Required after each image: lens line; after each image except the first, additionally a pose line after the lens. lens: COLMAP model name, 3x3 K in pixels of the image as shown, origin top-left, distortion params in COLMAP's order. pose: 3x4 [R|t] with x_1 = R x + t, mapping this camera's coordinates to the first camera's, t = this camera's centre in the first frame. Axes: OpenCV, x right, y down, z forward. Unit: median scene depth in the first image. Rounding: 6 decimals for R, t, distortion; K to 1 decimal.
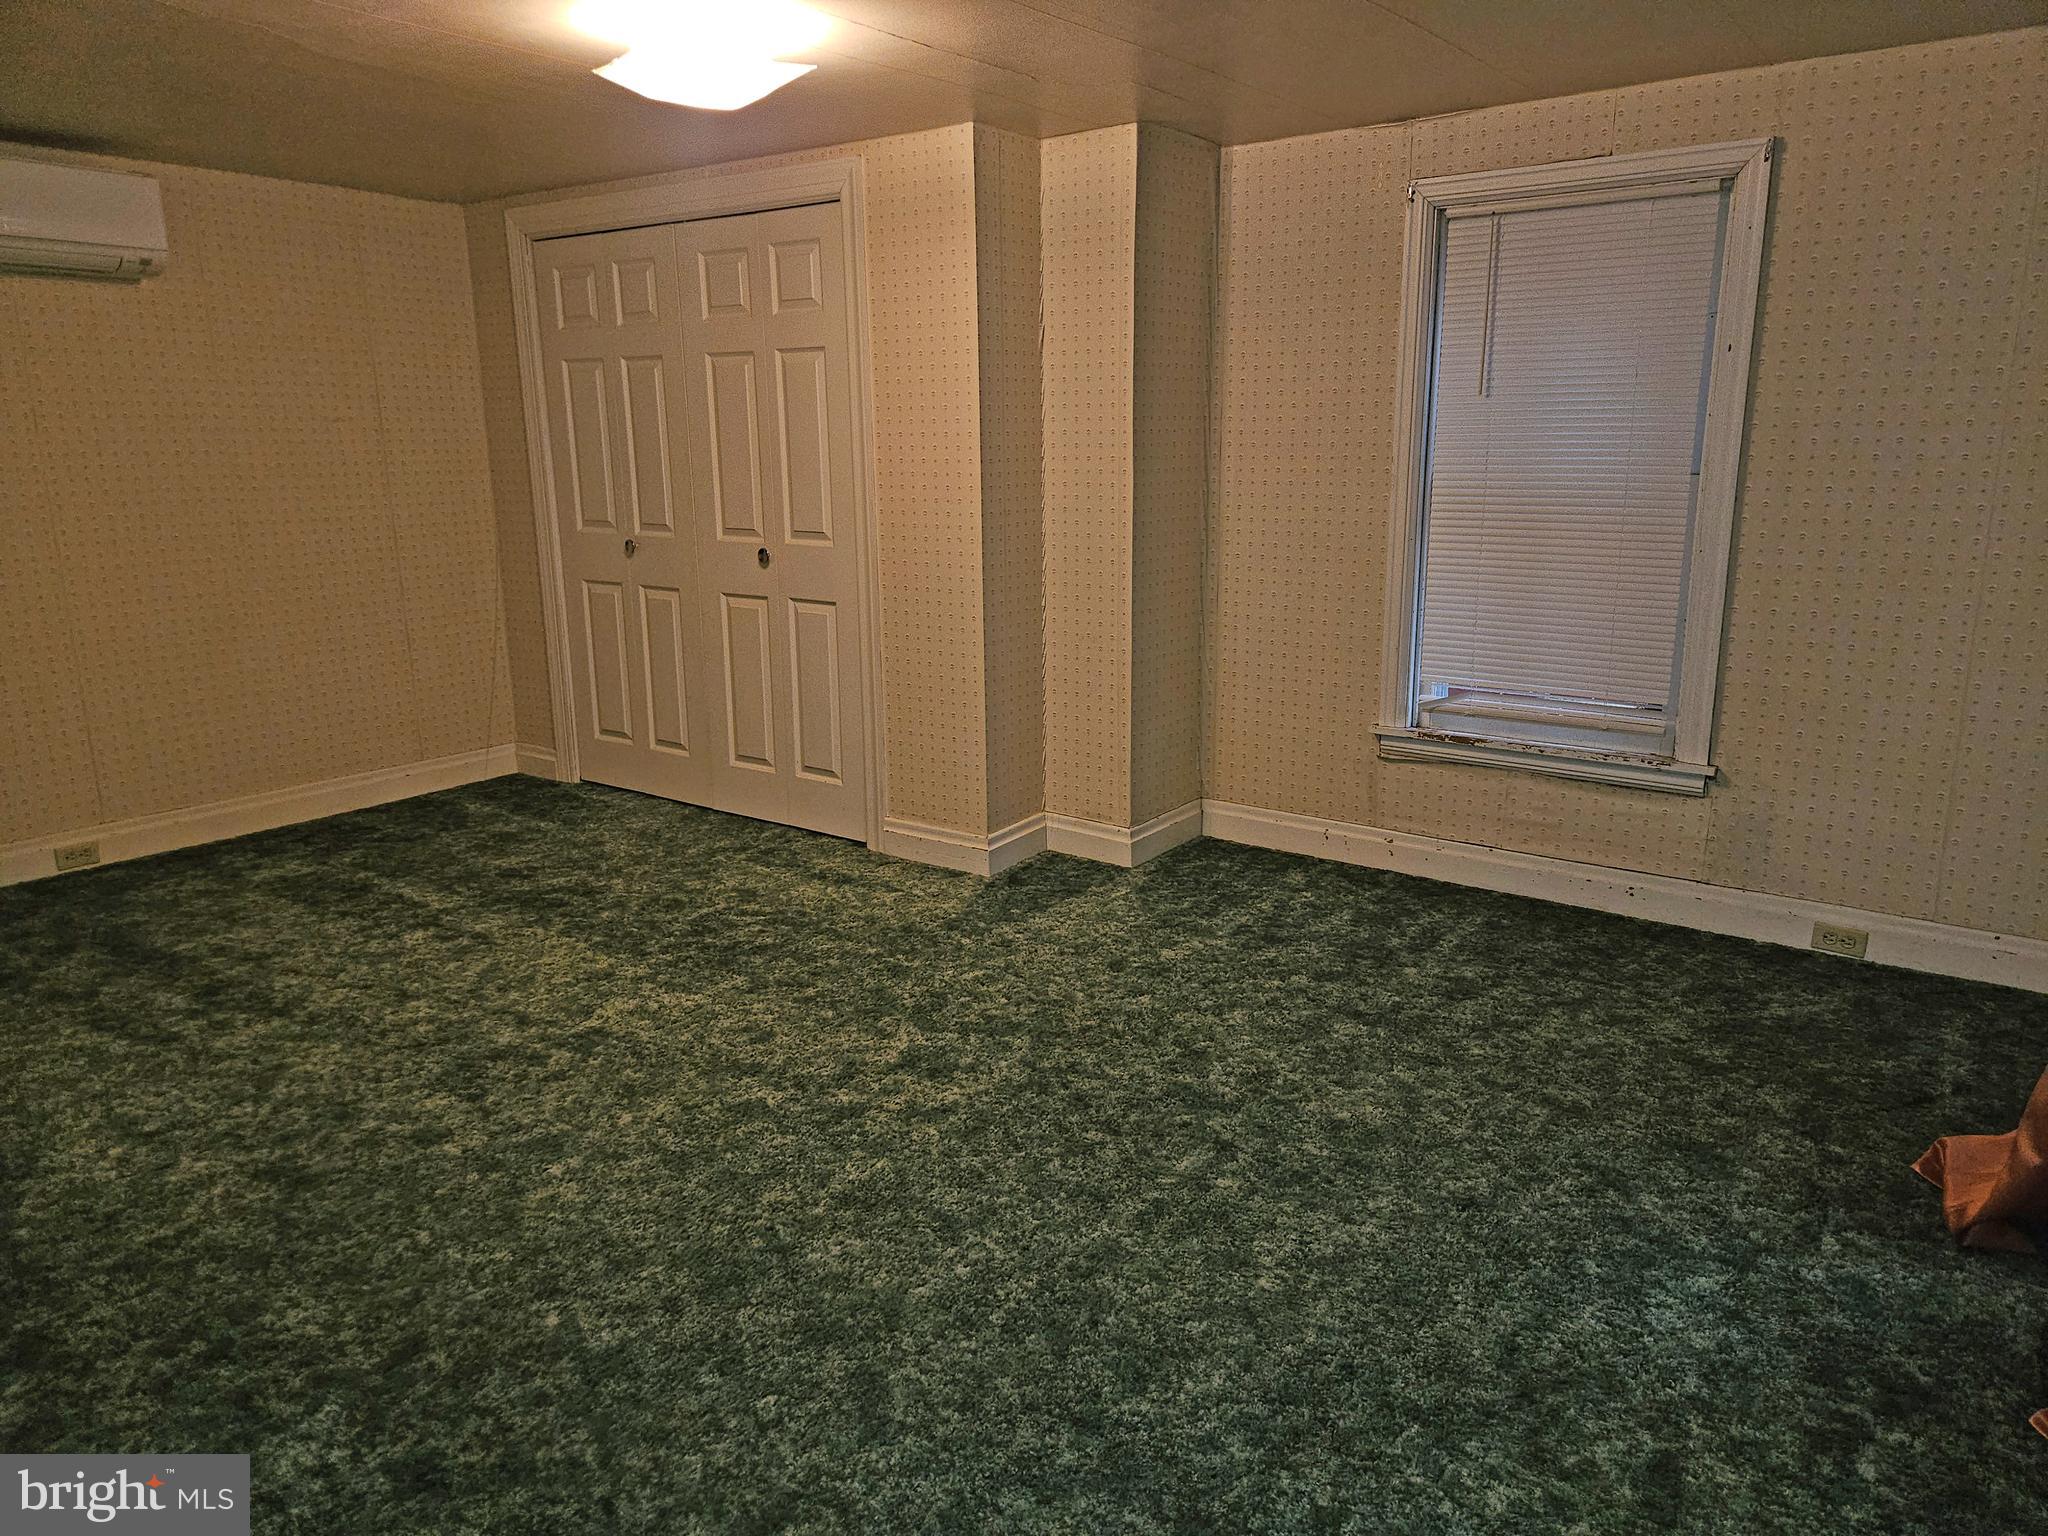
lens RADIAL K [[1386.7, 0, 1029.2], [0, 1386.7, 758.5], [0, 0, 1]] dist [0.042848, 0.000417]
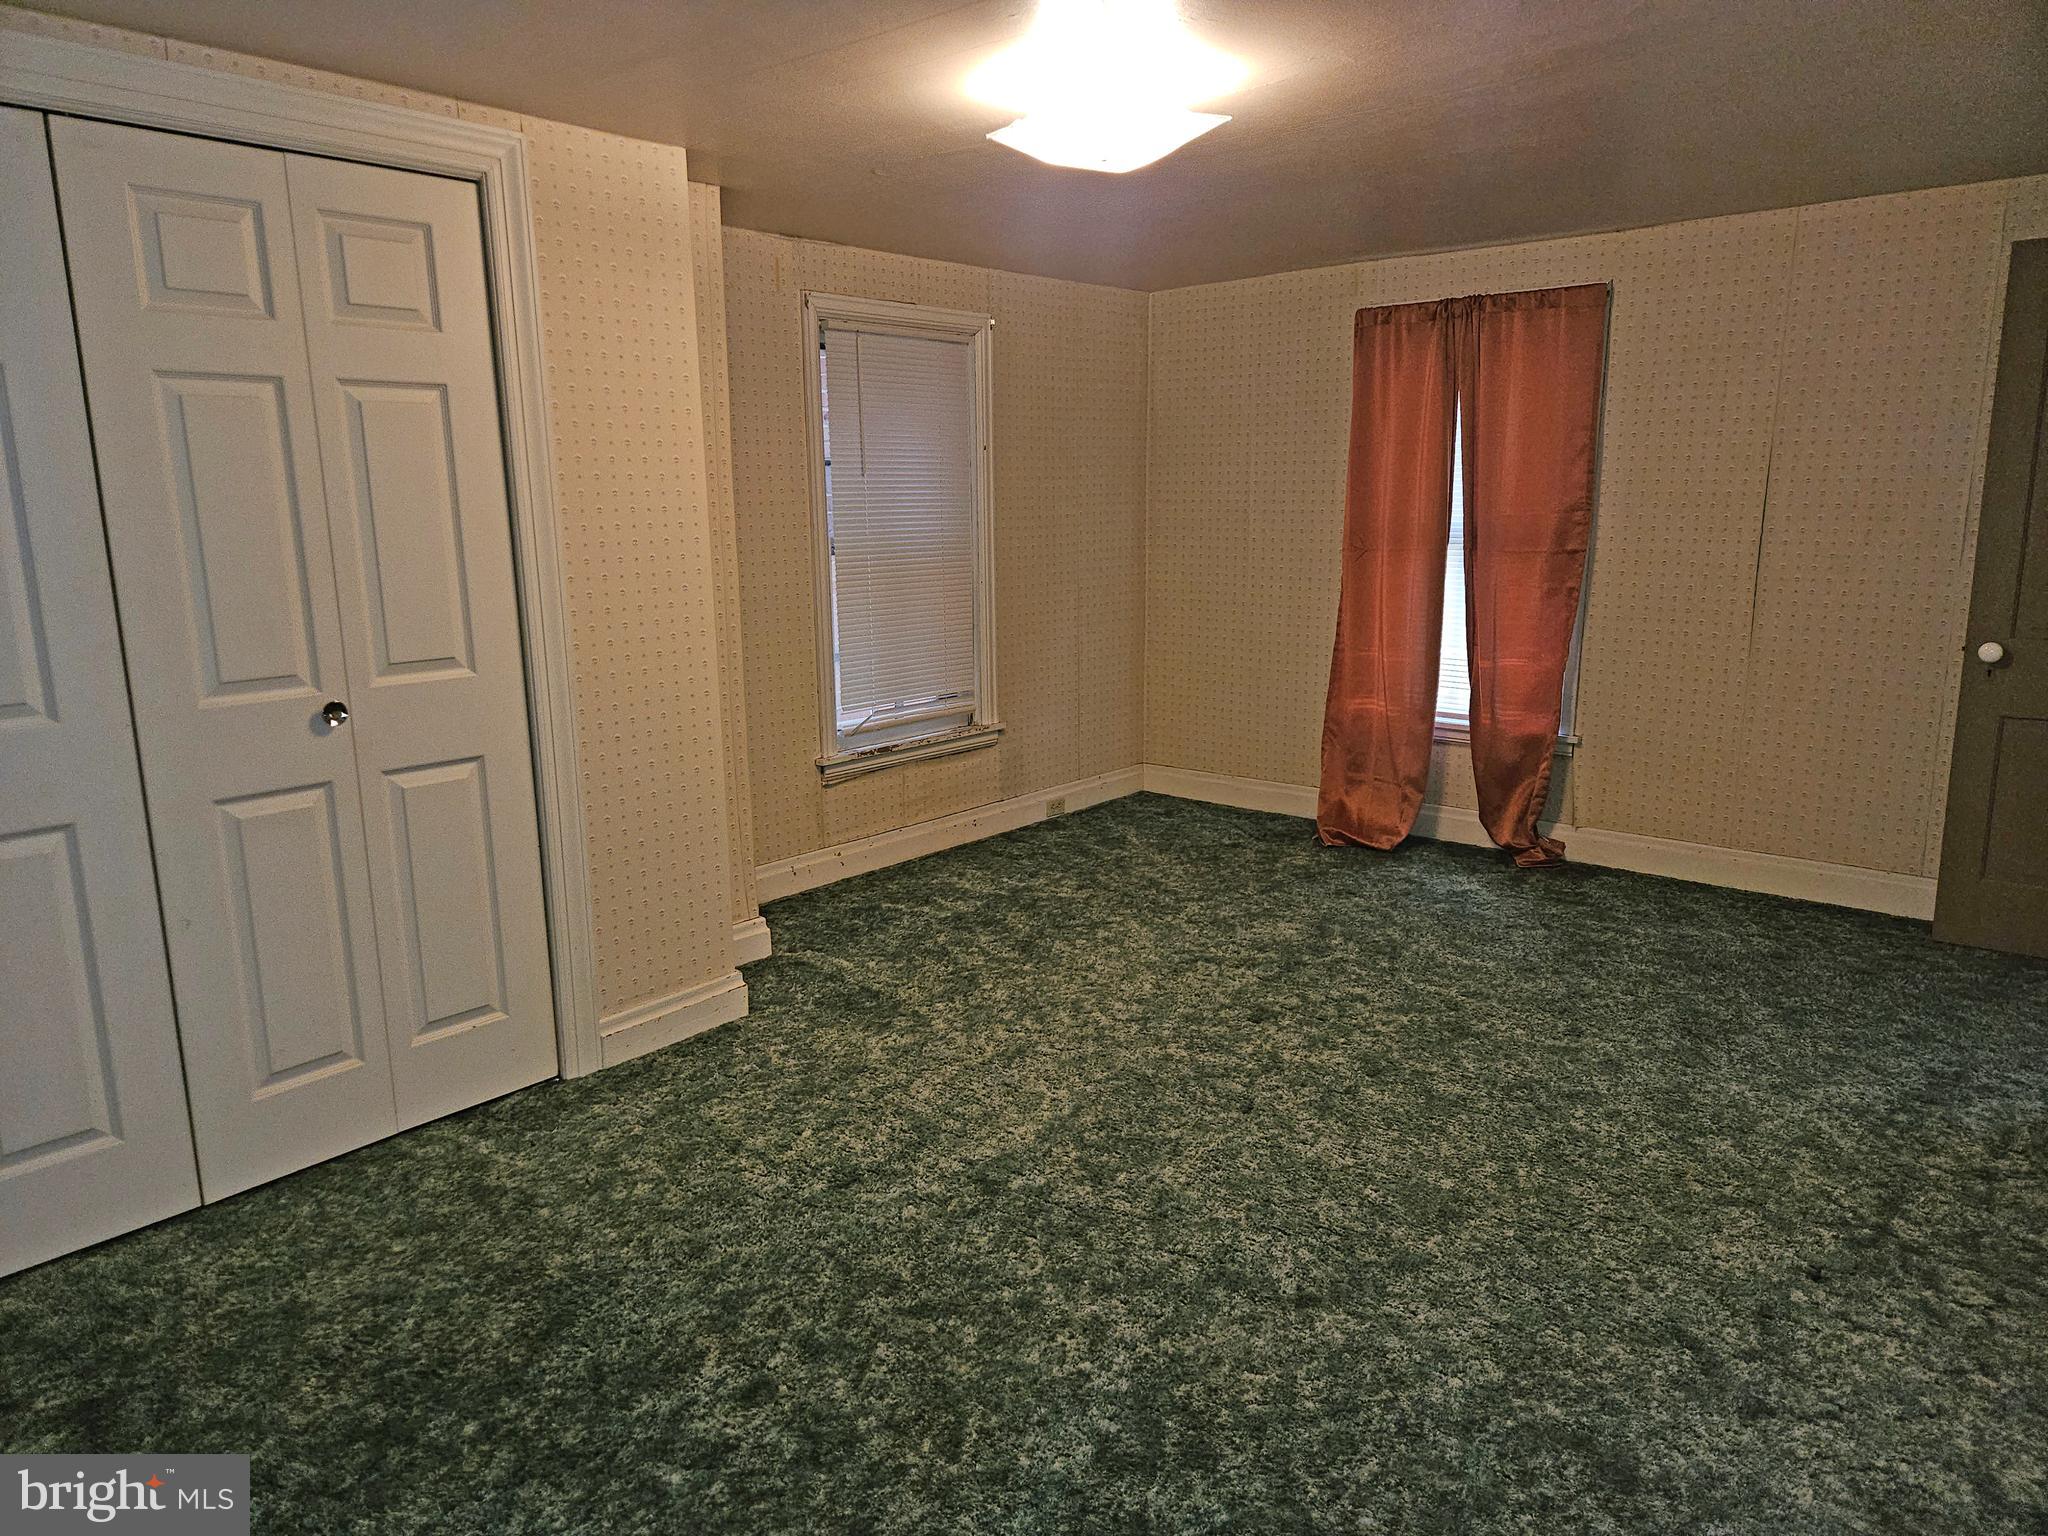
lens RADIAL K [[1386.7, 0, 1029.2], [0, 1386.7, 758.5], [0, 0, 1]] dist [0.042848, 0.000417]
pose [[0.073713, -0.186944, 0.979601, -0.906246], [0.246928, 0.955109, 0.163689, -0.179312], [-0.966226, 0.229825, 0.116566, 0.753721]]
